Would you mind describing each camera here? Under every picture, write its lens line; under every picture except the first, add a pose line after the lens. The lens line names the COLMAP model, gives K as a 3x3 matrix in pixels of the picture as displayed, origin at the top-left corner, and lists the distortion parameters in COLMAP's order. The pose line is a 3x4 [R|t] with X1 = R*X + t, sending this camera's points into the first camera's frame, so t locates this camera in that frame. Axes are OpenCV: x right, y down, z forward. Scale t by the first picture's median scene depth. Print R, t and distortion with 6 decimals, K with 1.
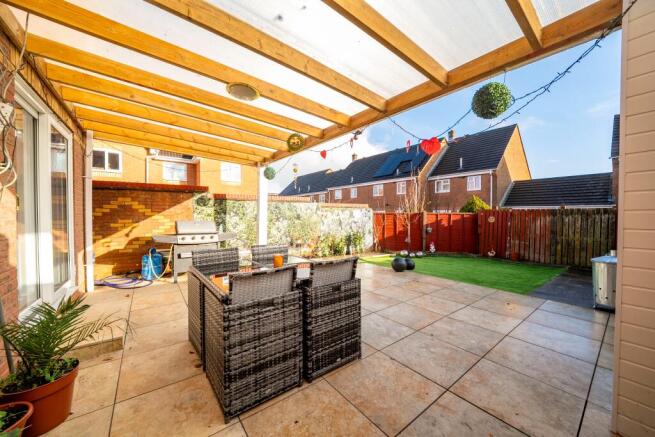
lens RADIAL K [[238.0, 0, 327.9], [0, 238.0, 218.4], [0, 0, 1]] dist [0.000635, 0.000021]
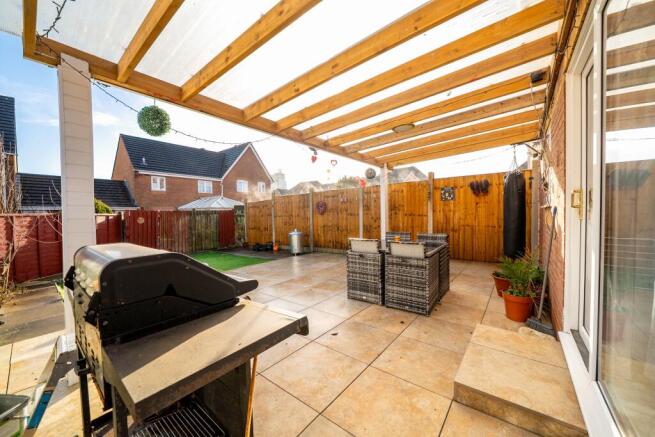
lens RADIAL K [[238.0, 0, 328.1], [0, 238.0, 220.9], [0, 0, 1]] dist [0.000635, 0.000021]
pose [[-0.259425, -0.021297, 0.965528, -0.705963], [0.024207, 0.999299, 0.028546, -0.003836], [-0.965460, 0.030778, -0.258728, 0.793791]]
